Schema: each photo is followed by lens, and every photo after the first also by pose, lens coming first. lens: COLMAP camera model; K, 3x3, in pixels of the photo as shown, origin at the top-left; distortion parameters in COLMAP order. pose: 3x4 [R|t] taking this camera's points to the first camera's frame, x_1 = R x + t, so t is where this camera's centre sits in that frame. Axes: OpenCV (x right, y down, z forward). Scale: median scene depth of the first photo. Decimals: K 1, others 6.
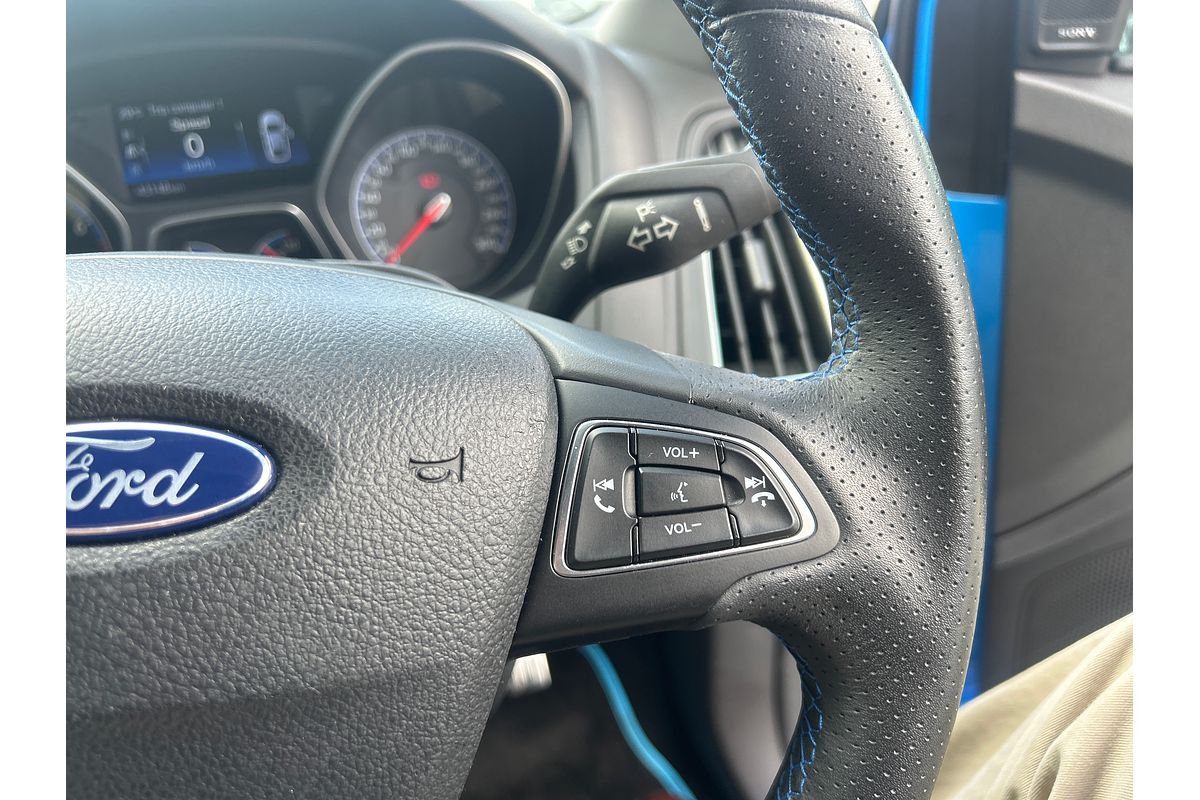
lens RADIAL K [[808.2, 0, 597.9], [0, 808.2, 402.0], [0, 0, 1]] dist [0.045930, -0.058188]
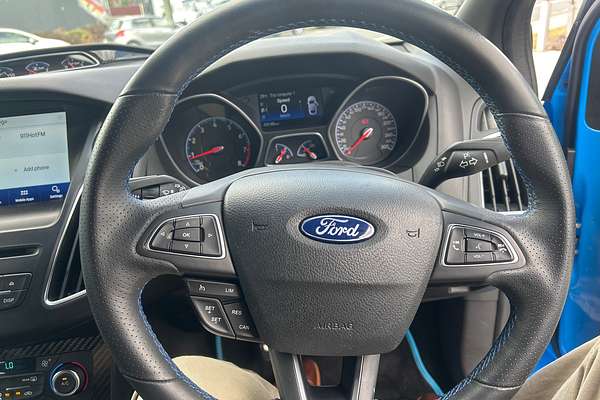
lens RADIAL K [[428.8, 0, 311.8], [0, 428.8, 200.1], [0, 0, 1]] dist [0.026844, -0.066331]
pose [[0.977565, 0.073774, -0.197290, -0.178420], [-0.076066, 0.997095, -0.004056, -0.019158], [0.196417, 0.018972, 0.980337, -0.695015]]
